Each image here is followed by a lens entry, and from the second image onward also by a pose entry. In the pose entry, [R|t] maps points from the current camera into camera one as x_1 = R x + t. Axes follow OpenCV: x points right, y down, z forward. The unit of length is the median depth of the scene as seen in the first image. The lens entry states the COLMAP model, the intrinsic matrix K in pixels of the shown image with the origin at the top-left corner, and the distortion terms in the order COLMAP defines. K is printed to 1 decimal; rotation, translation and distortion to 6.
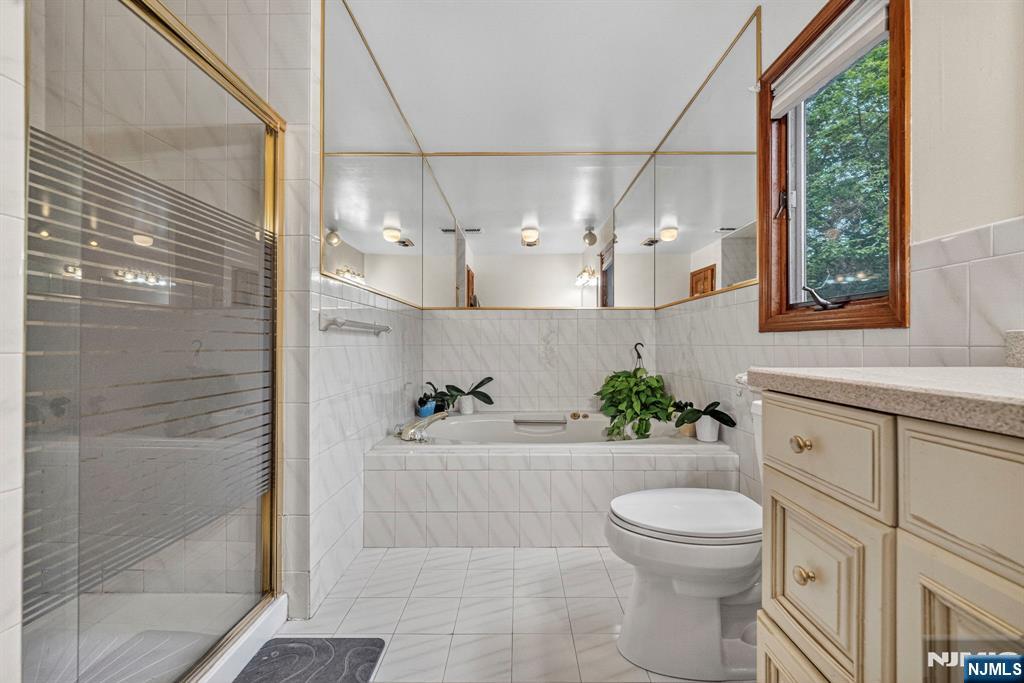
lens RADIAL K [[416.9, 0, 511.8], [0, 416.9, 341.6], [0, 0, 1]] dist [-0.007763, -0.001213]
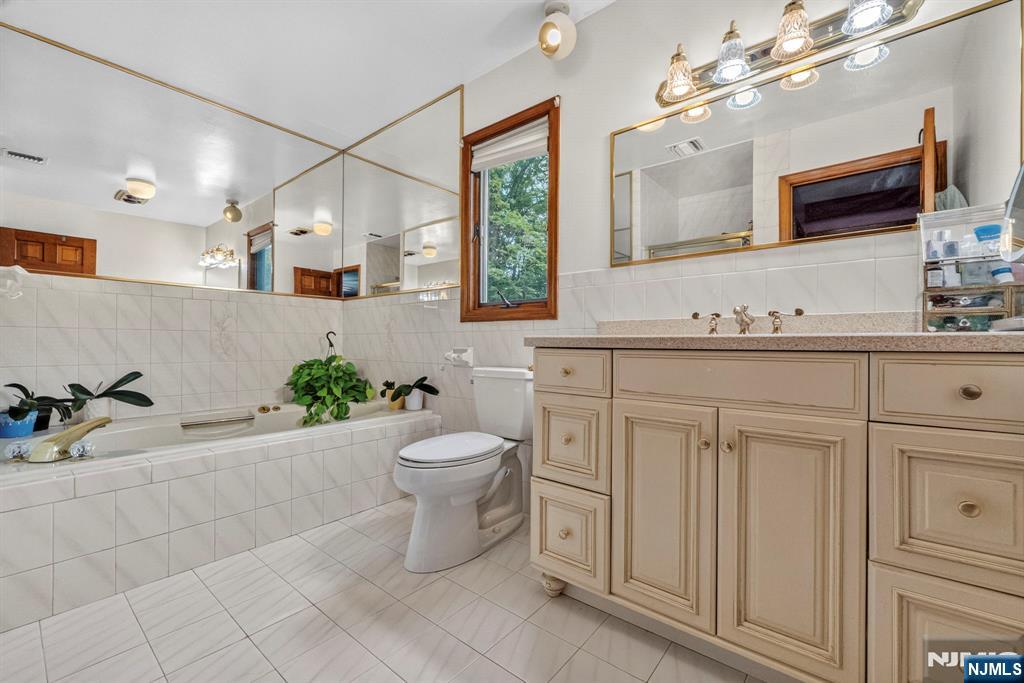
lens RADIAL K [[416.9, 0, 523.2], [0, 416.9, 344.2], [0, 0, 1]] dist [-0.007763, -0.001213]
pose [[0.614603, 0.003969, 0.788827, -0.234078], [-0.010608, 0.999938, 0.003235, 0.027754], [-0.788765, -0.010356, 0.614607, -0.009284]]
